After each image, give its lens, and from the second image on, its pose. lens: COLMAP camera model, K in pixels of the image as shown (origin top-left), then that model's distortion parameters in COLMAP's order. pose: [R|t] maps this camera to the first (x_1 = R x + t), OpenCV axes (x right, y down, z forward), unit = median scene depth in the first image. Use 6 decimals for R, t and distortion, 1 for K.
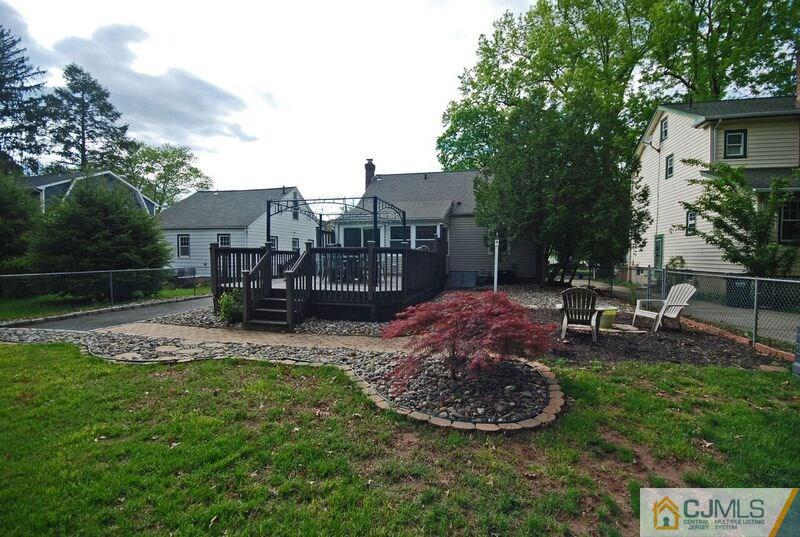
lens RADIAL K [[351.8, 0, 400.7], [0, 351.8, 270.3], [0, 0, 1]] dist [-0.009319, -0.000289]
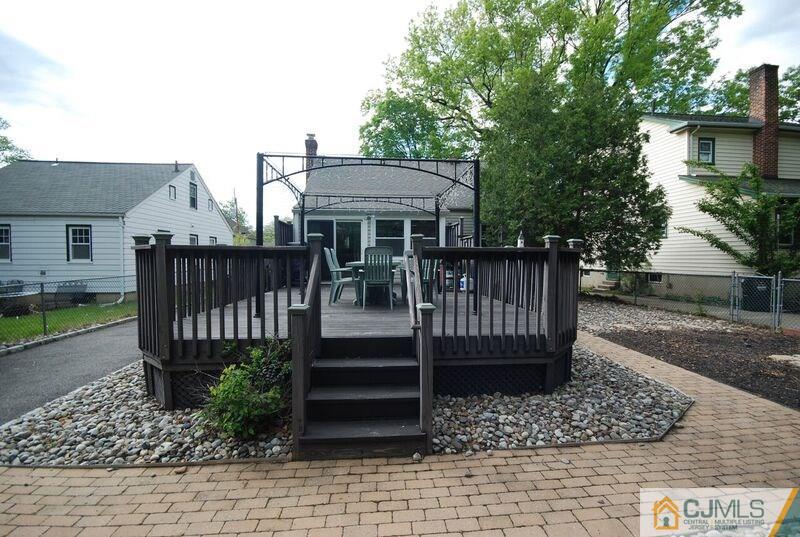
lens RADIAL K [[351.8, 0, 402.3], [0, 351.8, 267.7], [0, 0, 1]] dist [-0.009319, -0.000289]
pose [[0.943539, -0.010933, 0.331080, -0.159397], [0.014490, 0.999861, -0.008278, -0.012143], [-0.330944, 0.012607, 0.943566, 0.206249]]
